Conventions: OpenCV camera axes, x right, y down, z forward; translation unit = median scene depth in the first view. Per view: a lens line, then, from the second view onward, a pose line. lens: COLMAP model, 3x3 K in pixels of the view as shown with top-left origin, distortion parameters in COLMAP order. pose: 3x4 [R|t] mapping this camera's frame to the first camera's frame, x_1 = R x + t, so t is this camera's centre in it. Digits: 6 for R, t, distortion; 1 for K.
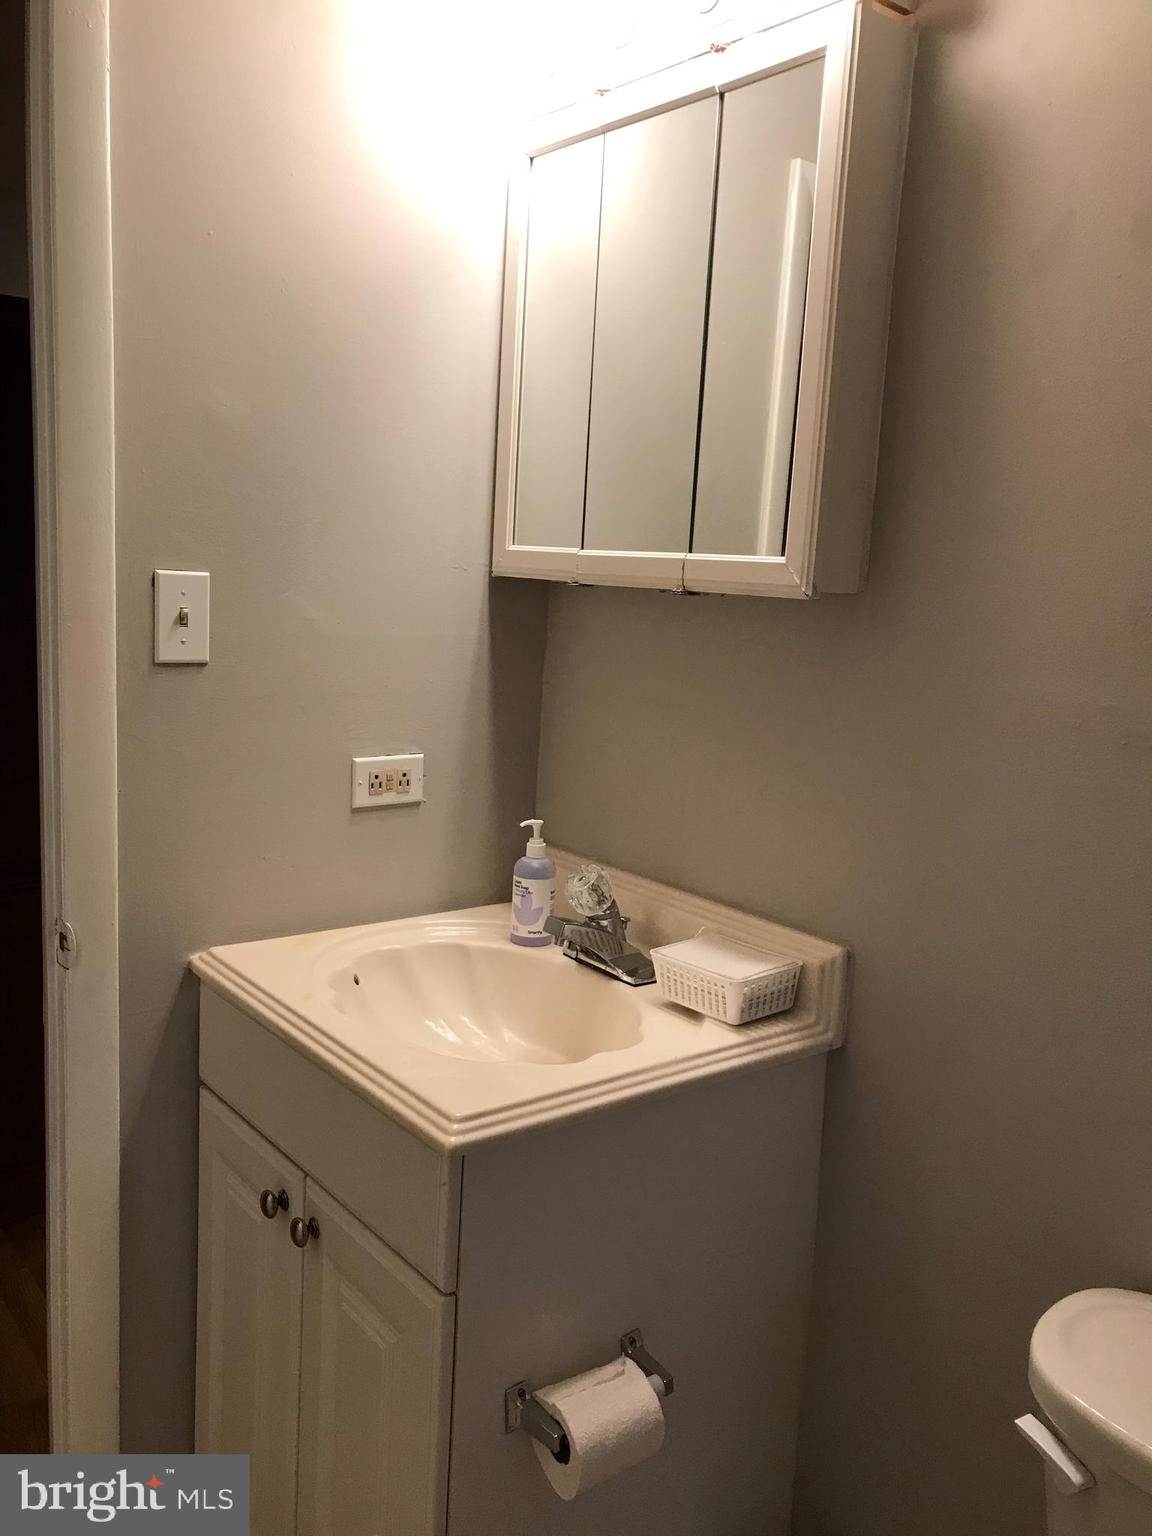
lens RADIAL K [[1261.0, 0, 586.5], [0, 1261.0, 759.4], [0, 0, 1]] dist [0.026950, -0.034112]
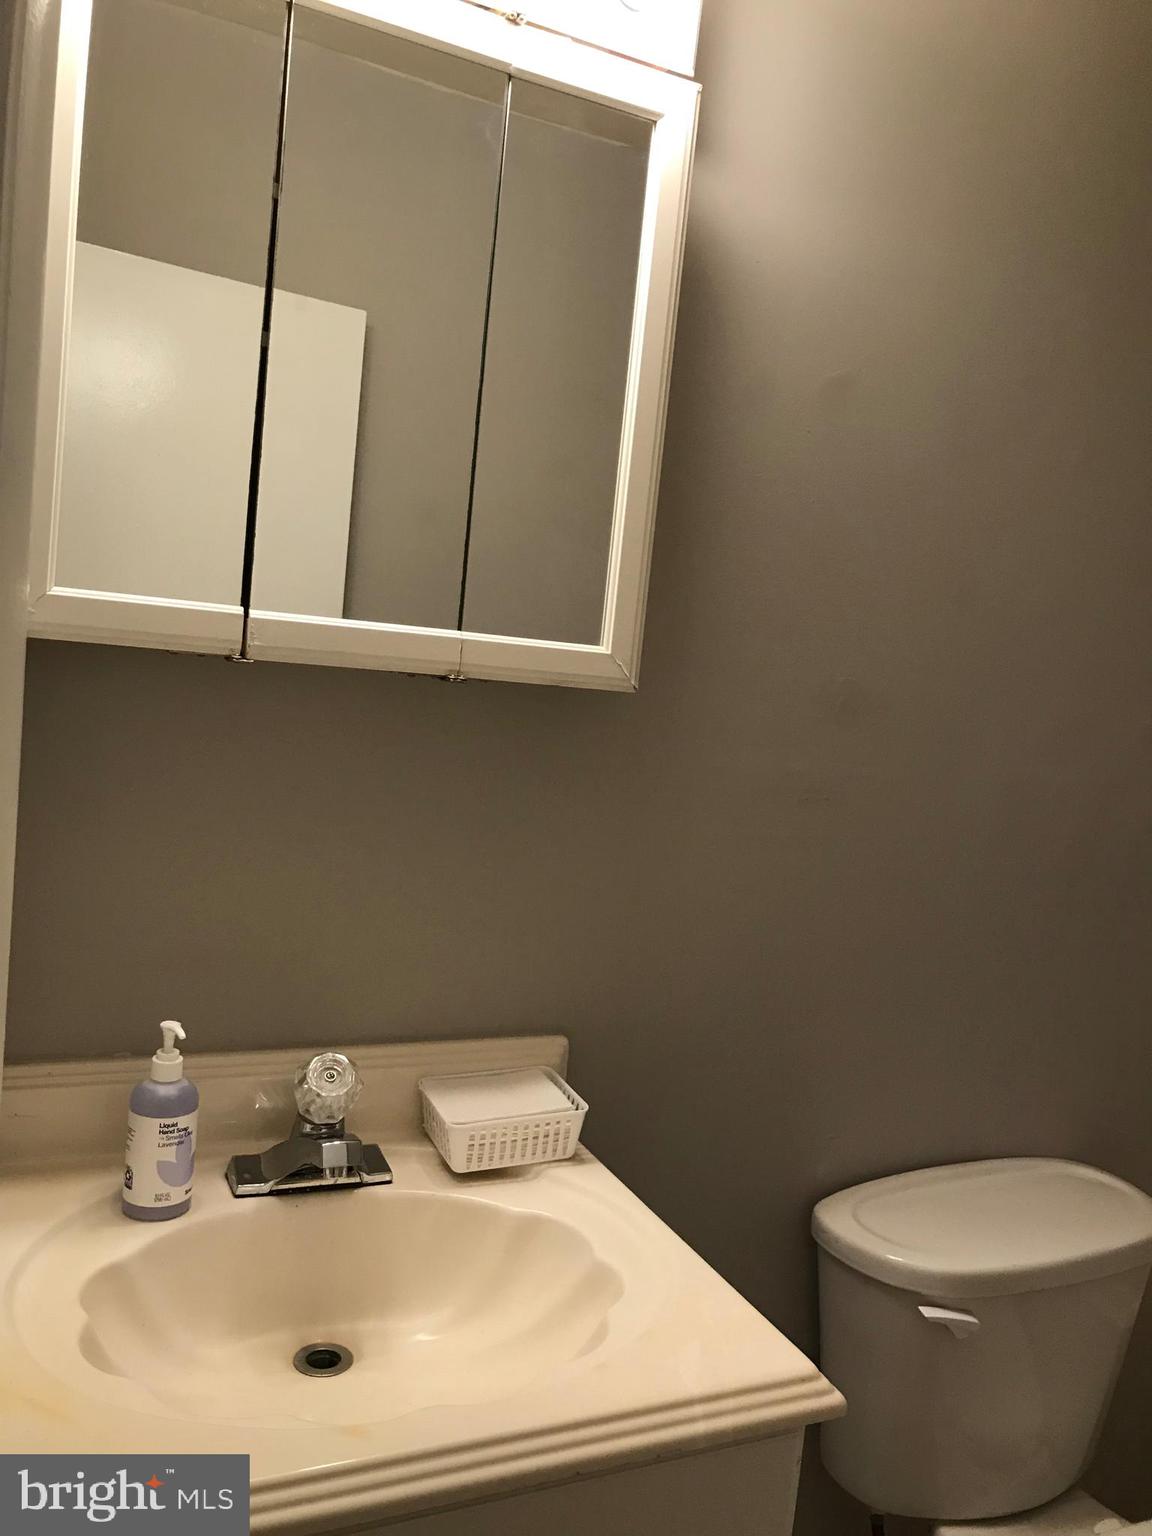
lens RADIAL K [[1261.0, 0, 576.9], [0, 1261.0, 769.0], [0, 0, 1]] dist [0.026950, -0.034112]
pose [[0.223702, -0.126602, 0.966400, -0.654047], [0.056447, 0.991547, 0.116830, -0.155956], [-0.973022, 0.028415, 0.228958, 0.699909]]
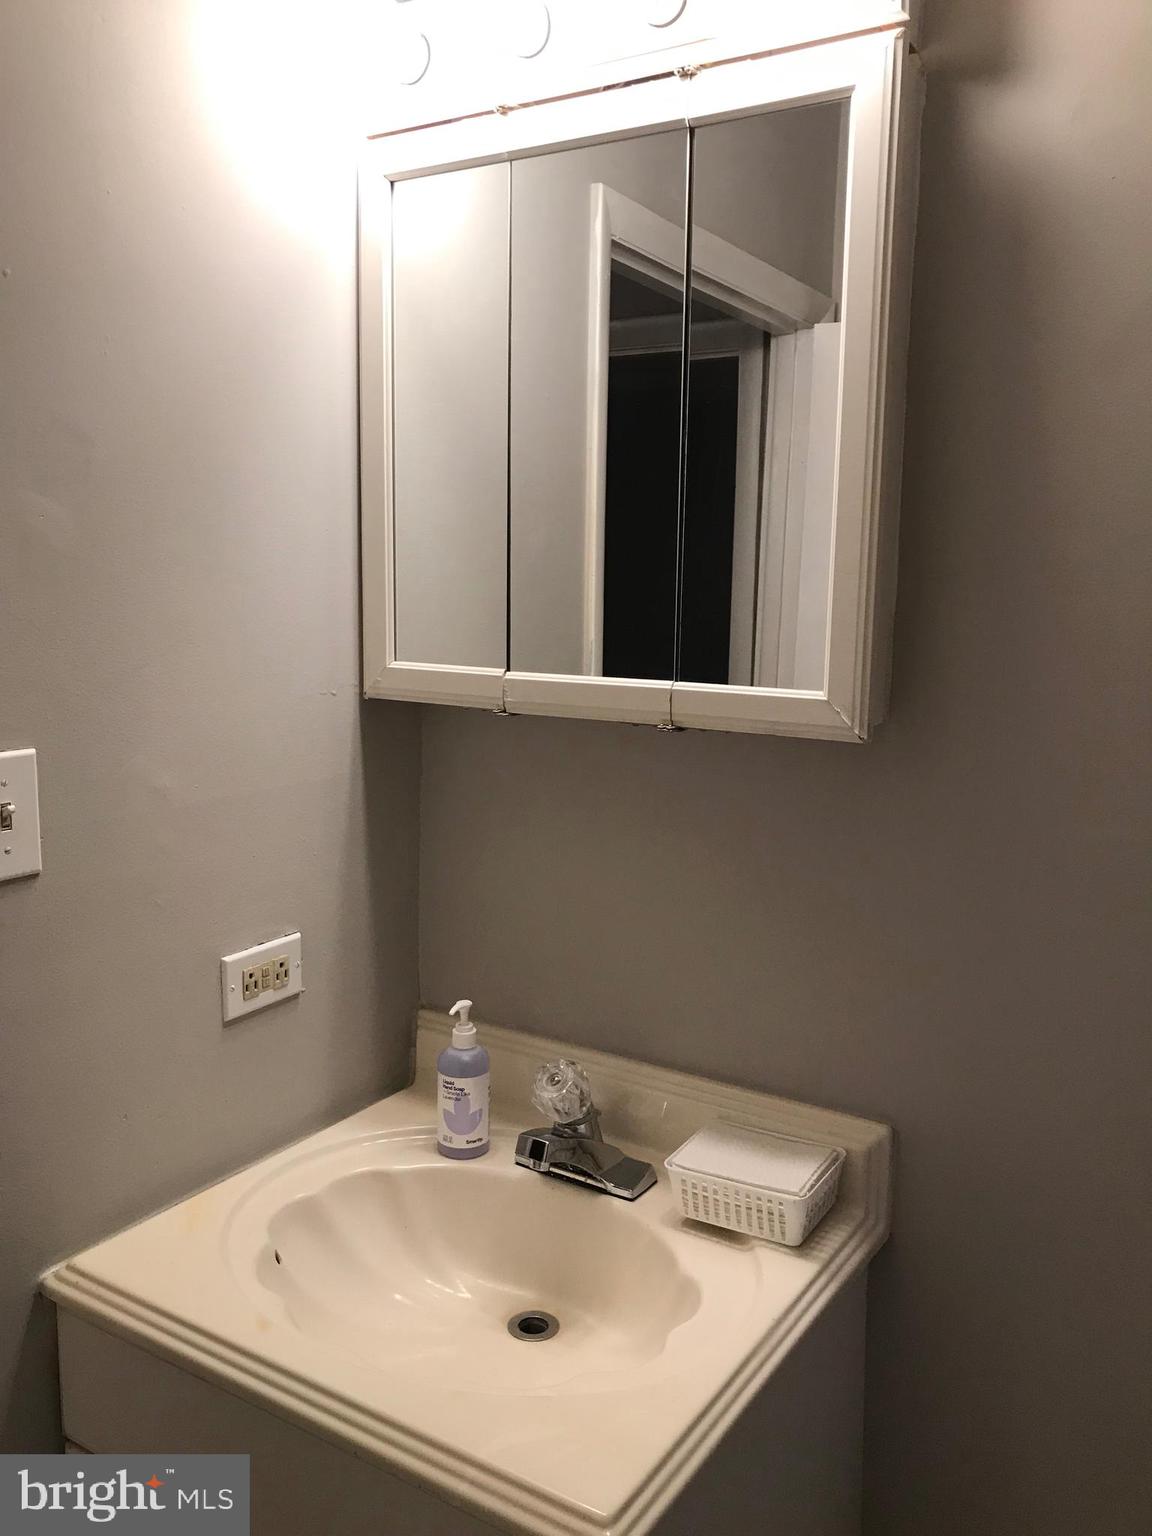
lens RADIAL K [[1261.0, 0, 574.5], [0, 1261.0, 758.1], [0, 0, 1]] dist [0.026950, -0.034112]
pose [[0.943925, -0.088267, 0.318142, -0.233169], [0.085940, 0.996071, 0.021371, -0.128336], [-0.318779, 0.007168, 0.947802, 0.223437]]
